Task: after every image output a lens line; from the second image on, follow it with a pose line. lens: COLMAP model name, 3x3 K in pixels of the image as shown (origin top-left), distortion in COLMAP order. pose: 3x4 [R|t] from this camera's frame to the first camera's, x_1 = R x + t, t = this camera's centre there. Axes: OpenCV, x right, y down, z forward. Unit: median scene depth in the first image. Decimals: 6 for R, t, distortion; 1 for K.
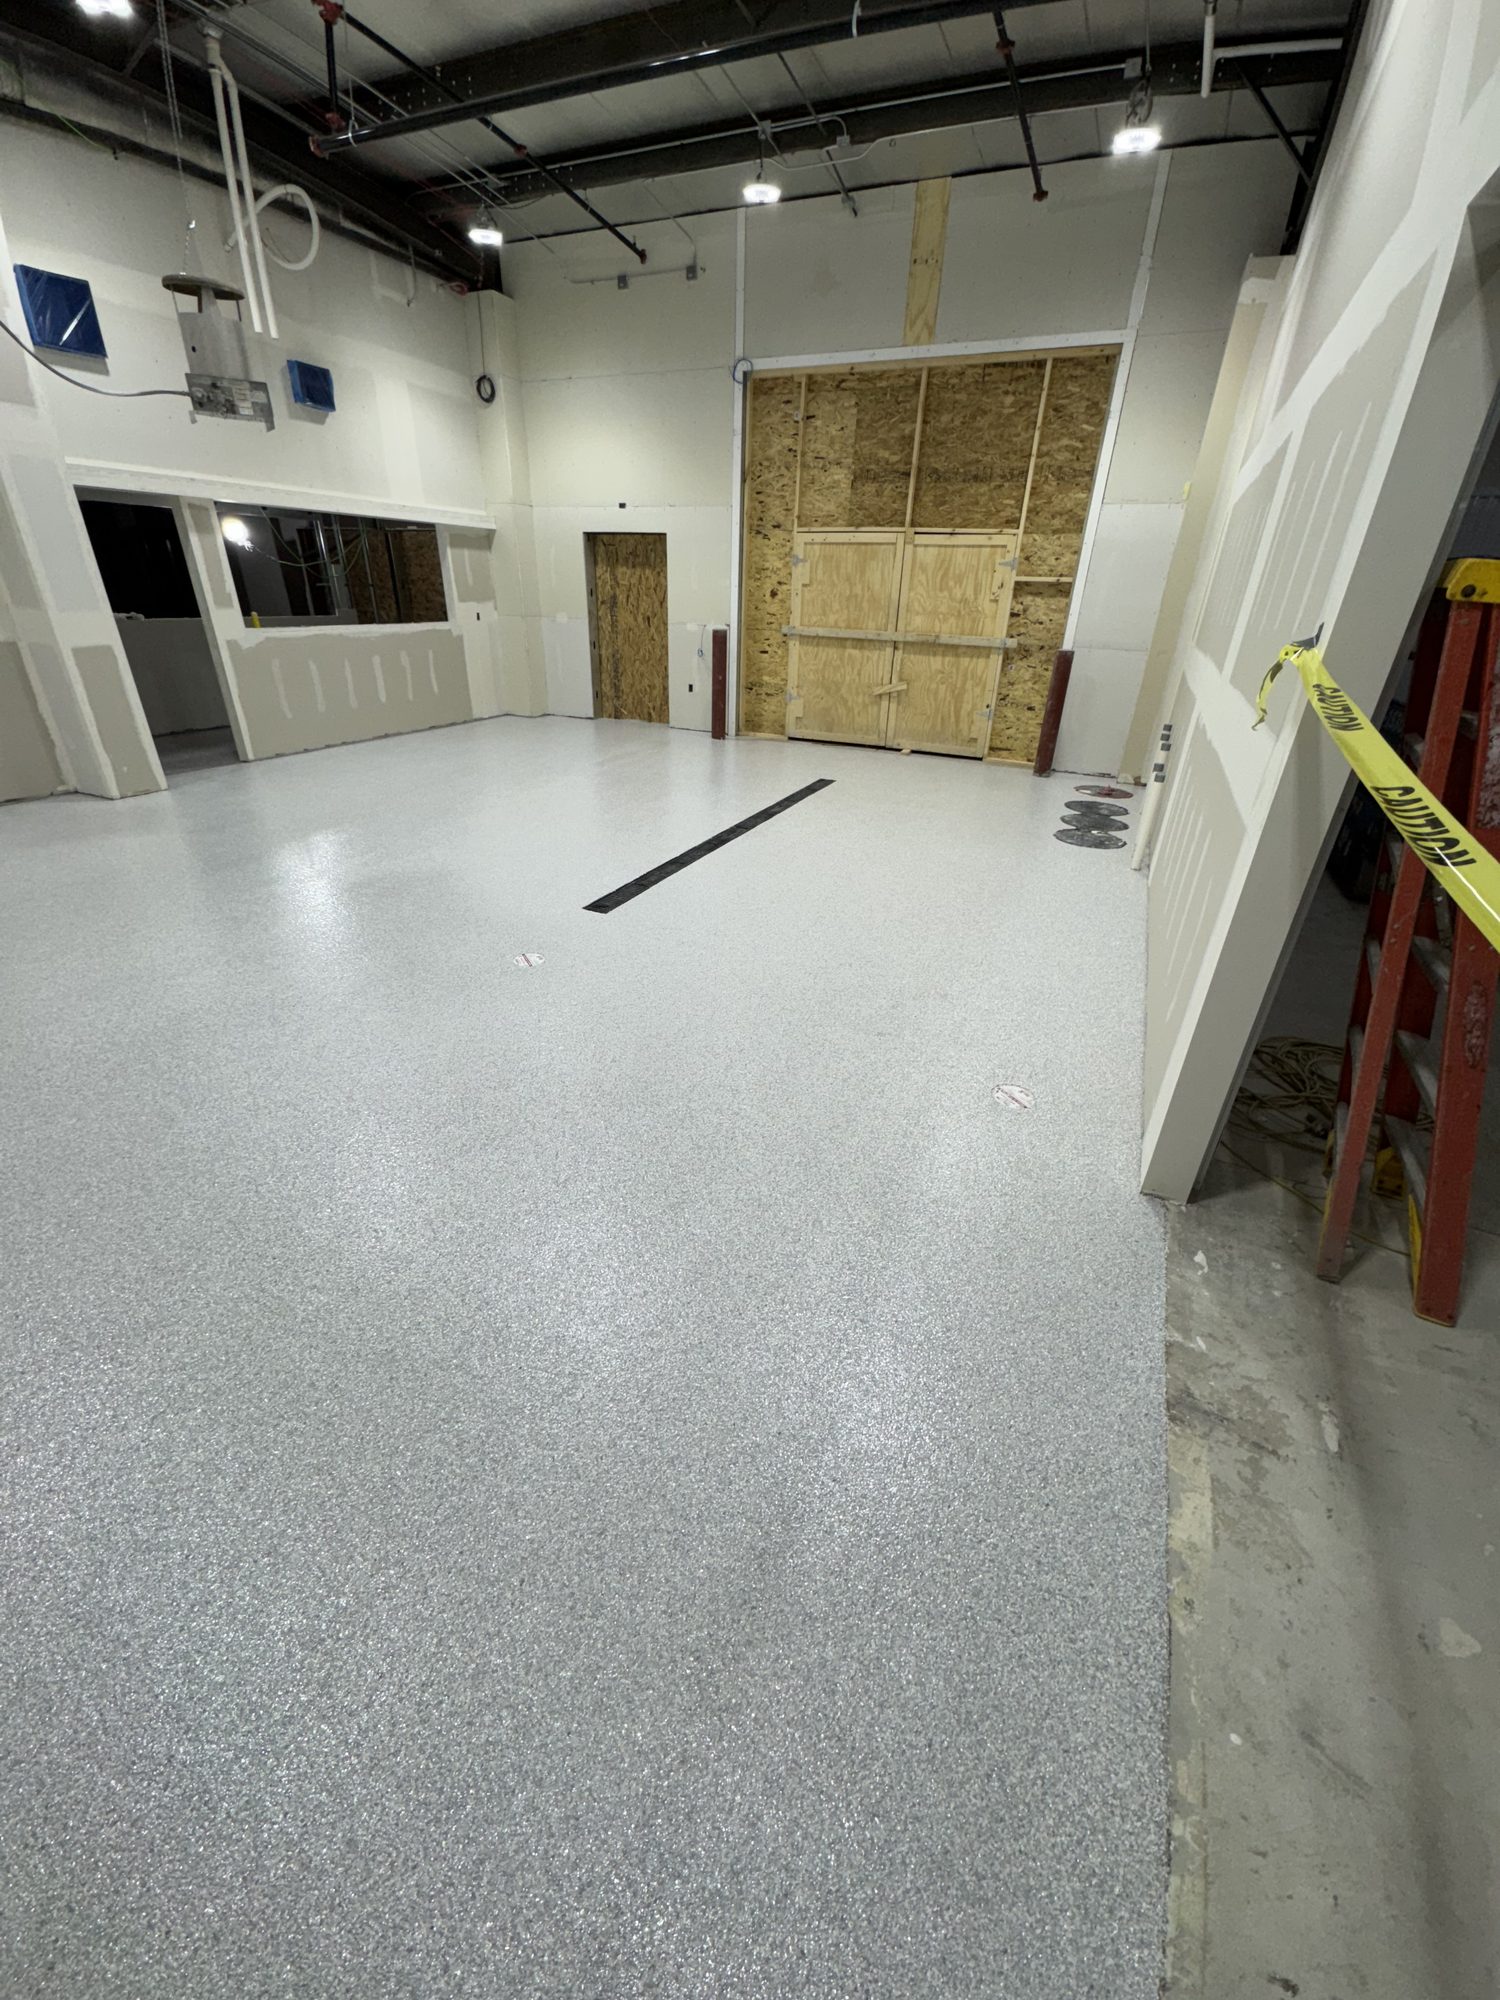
lens RADIAL K [[779.0, 0, 758.5], [0, 779.0, 991.8], [0, 0, 1]] dist [0.001682, 0.000137]
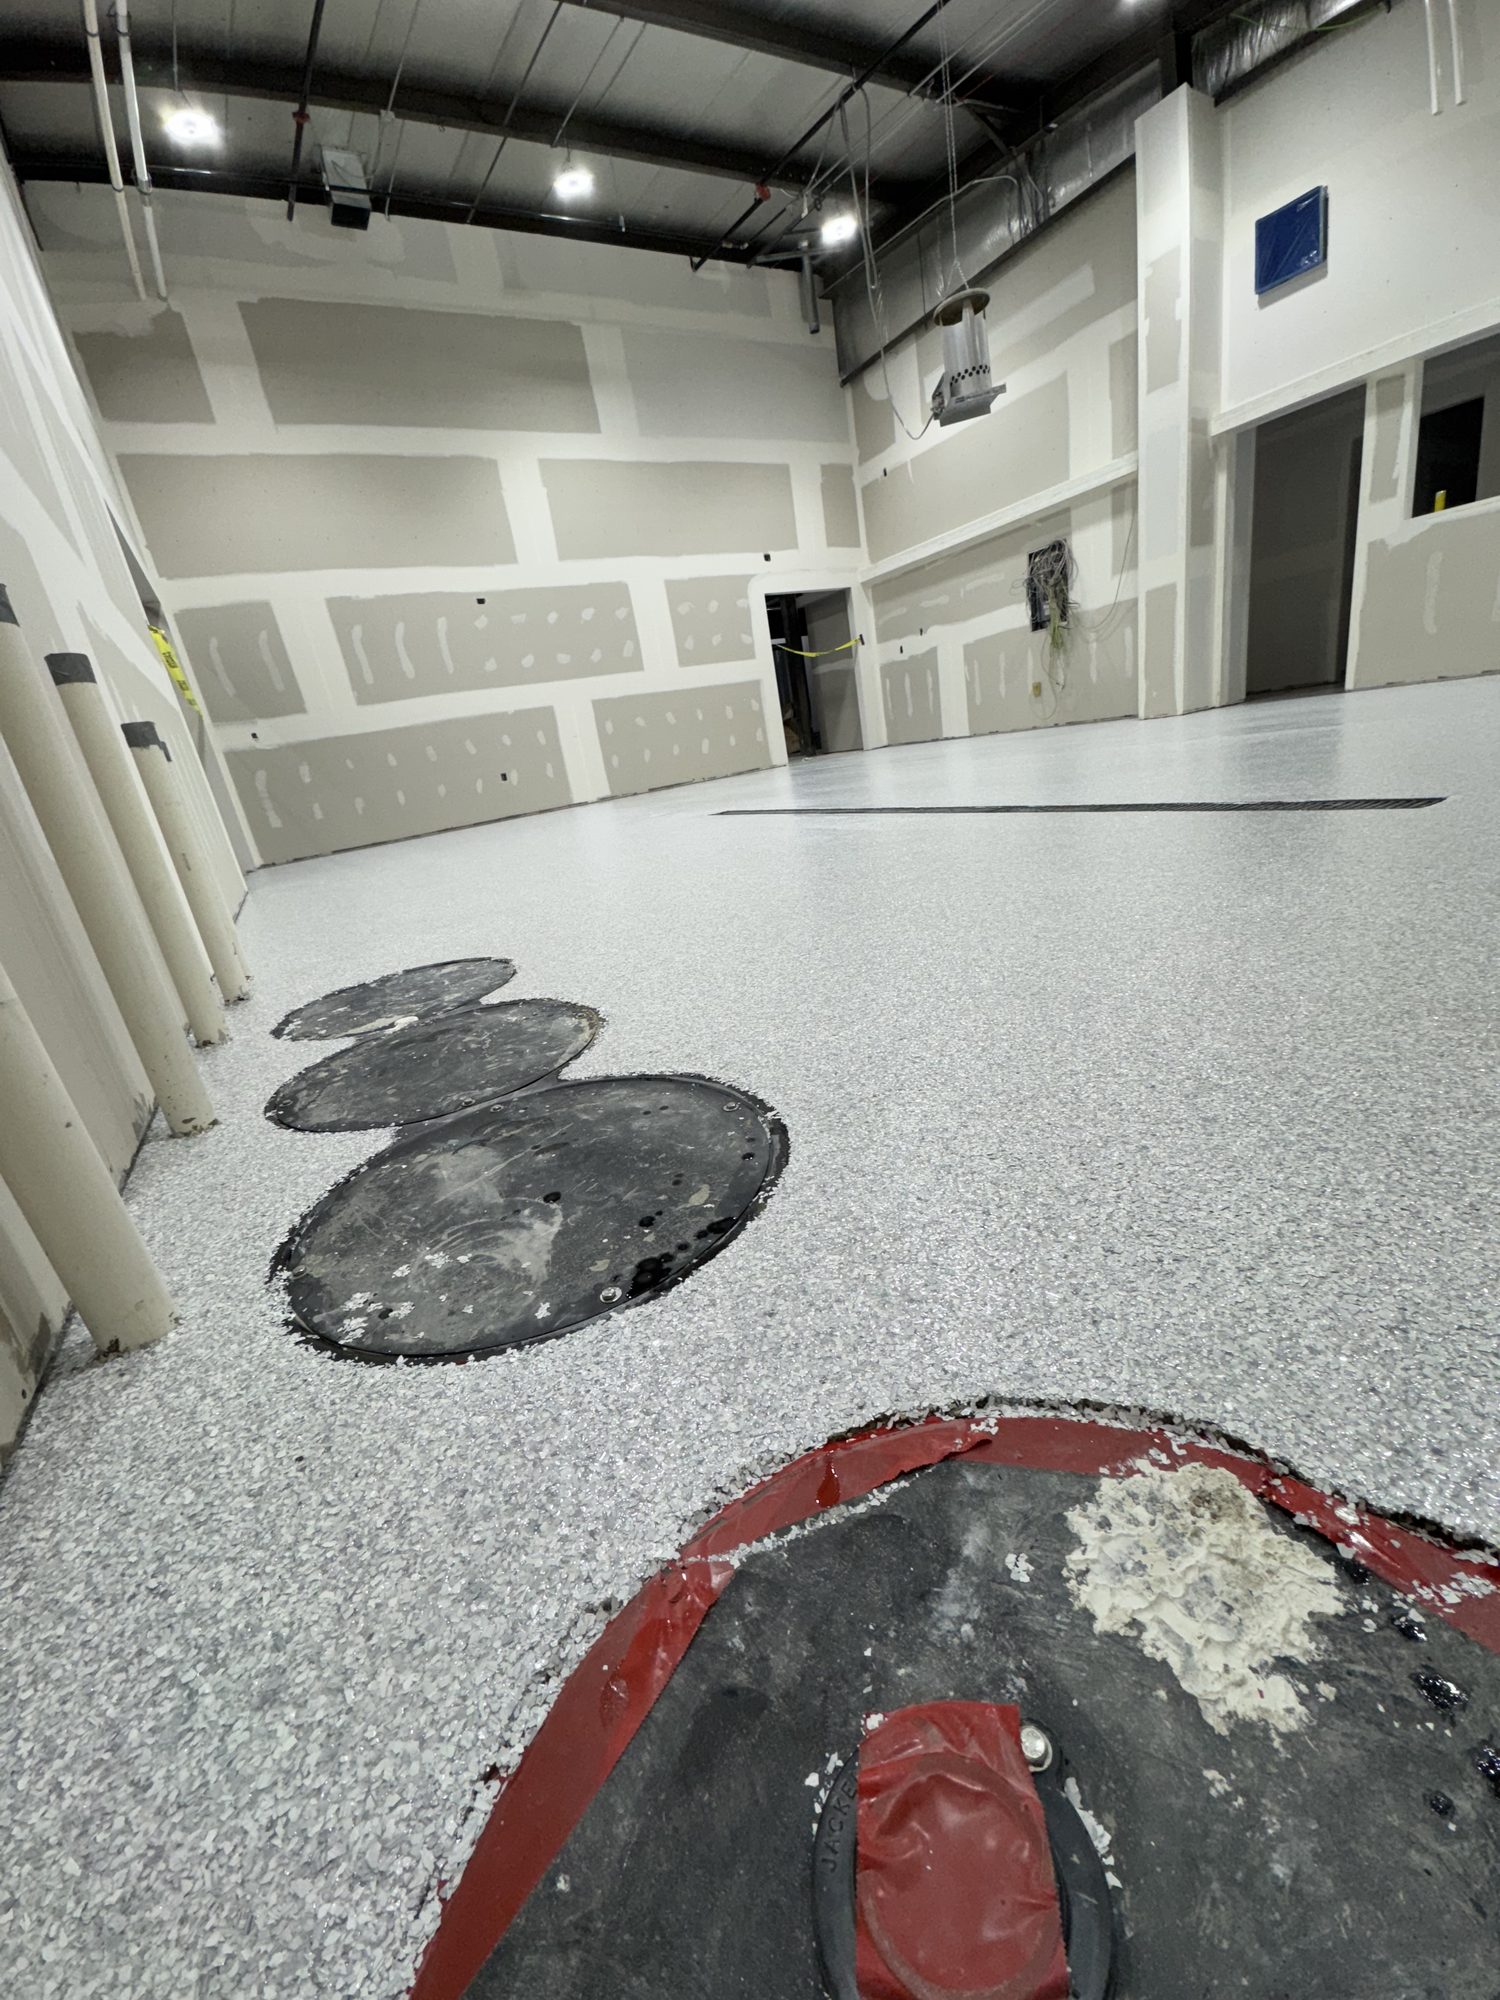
lens RADIAL K [[796.4, 0, 739.7], [0, 796.4, 998.8], [0, 0, 1]] dist [-0.004349, 0.000106]
pose [[-0.584576, 0.309397, -0.750029, 0.418917], [-0.241610, 0.816109, 0.524968, -0.281070], [0.774529, 0.488098, -0.402324, 0.888349]]
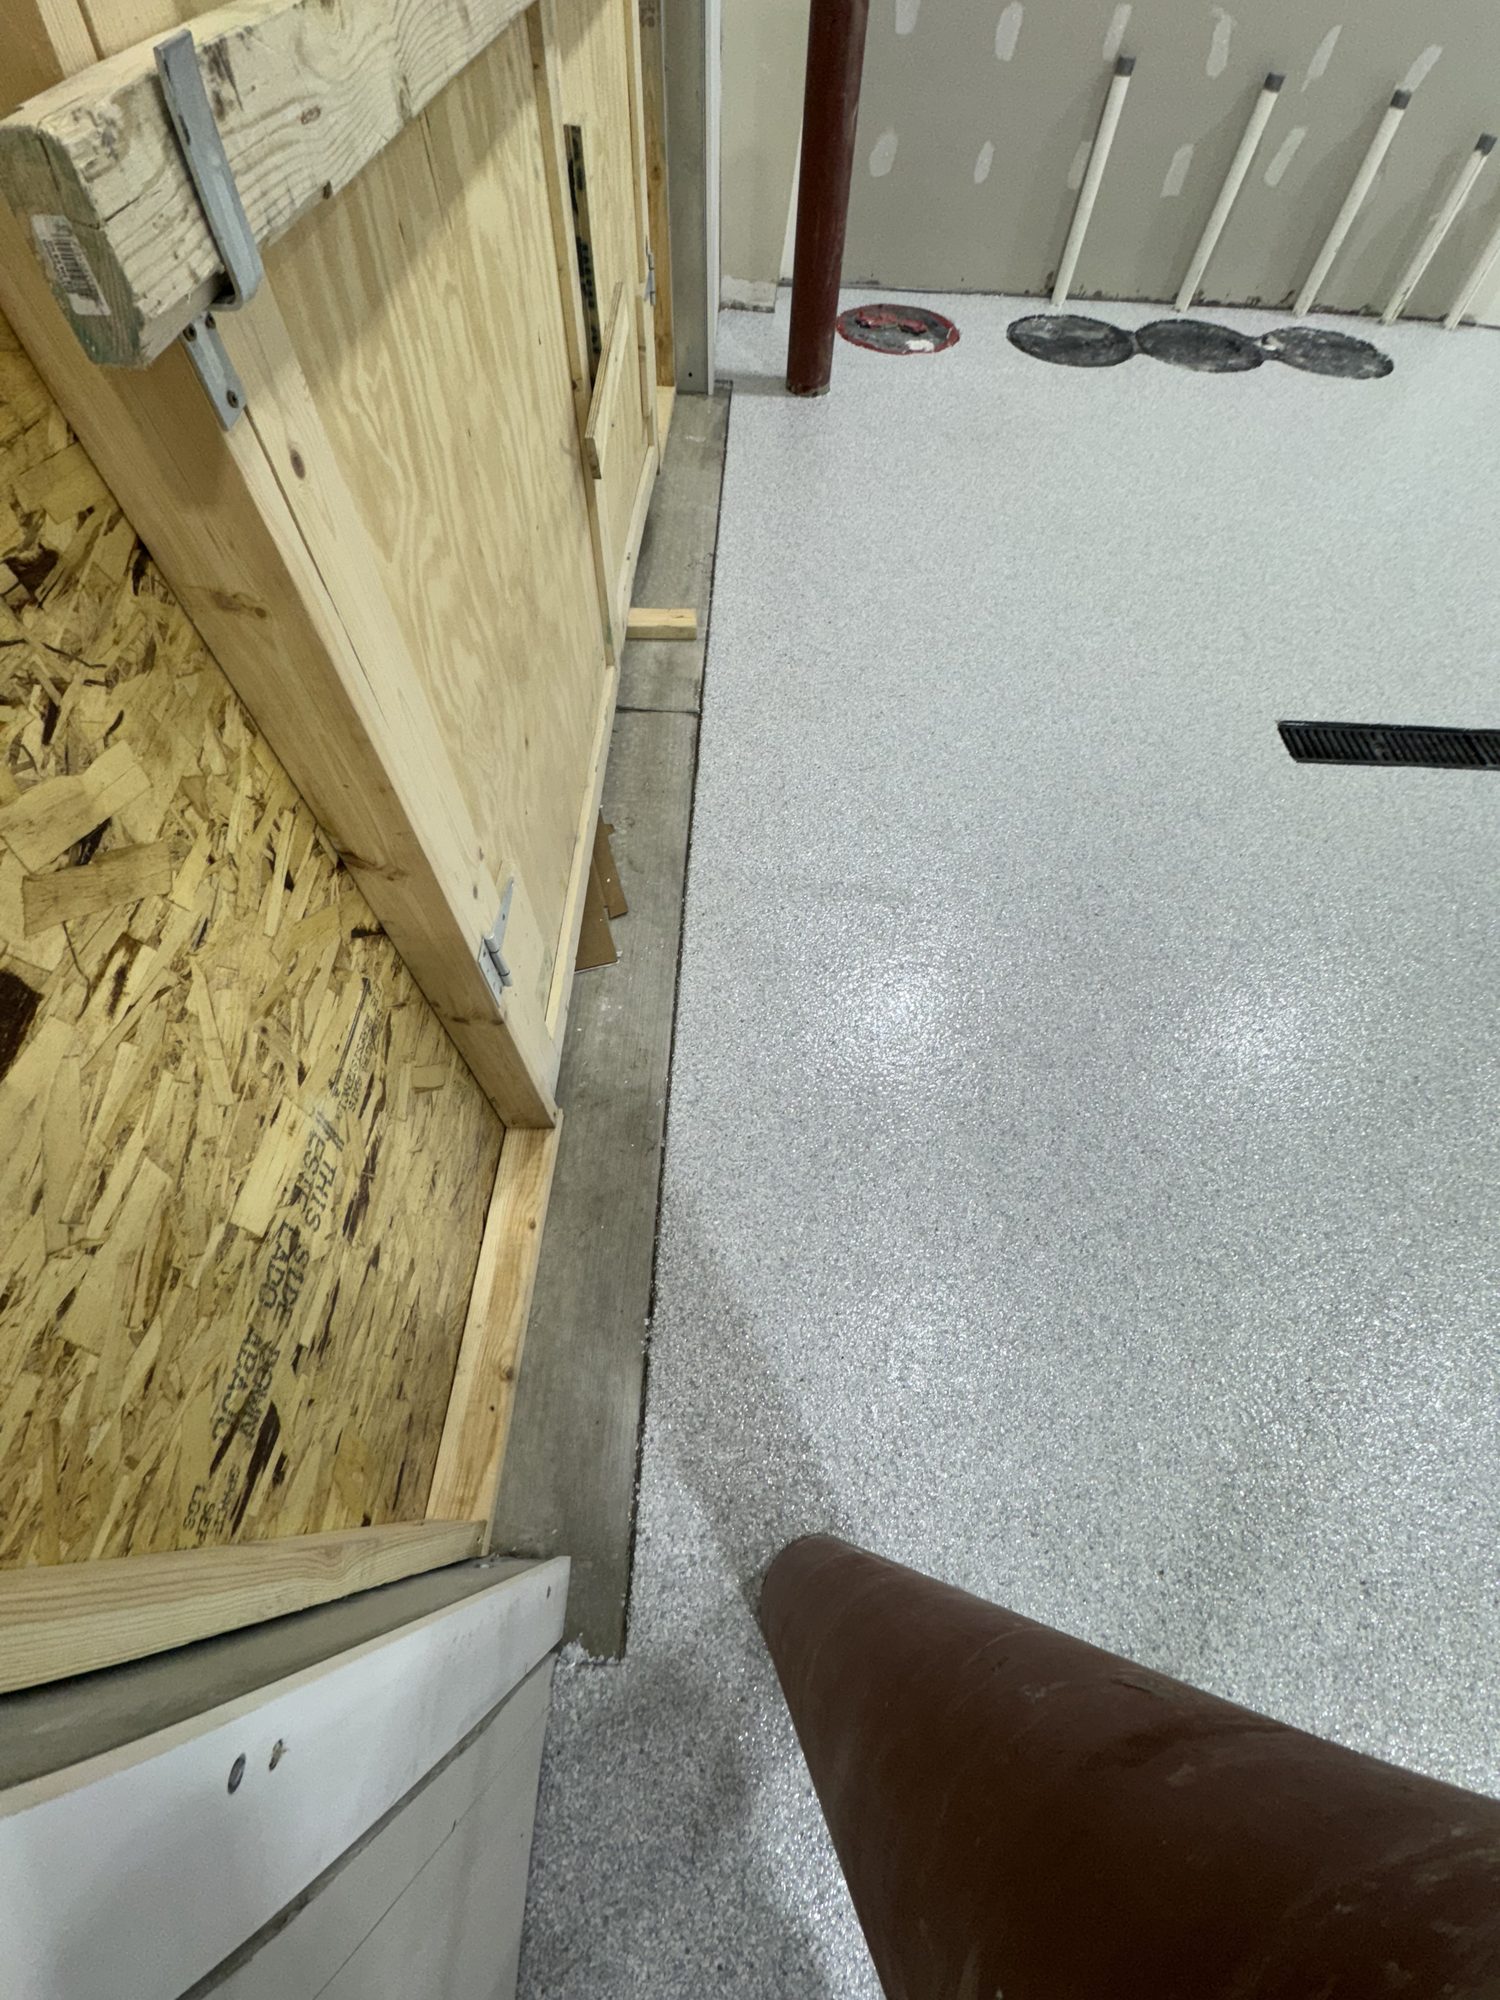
lens RADIAL K [[793.4, 0, 745.4], [0, 793.4, 994.8], [0, 0, 1]] dist [0.005276, -0.000712]
pose [[-0.370253, -0.811113, 0.452779, -0.033761], [0.384077, 0.310137, 0.869655, -0.512968], [-0.845812, 0.495895, 0.196700, 1.063532]]
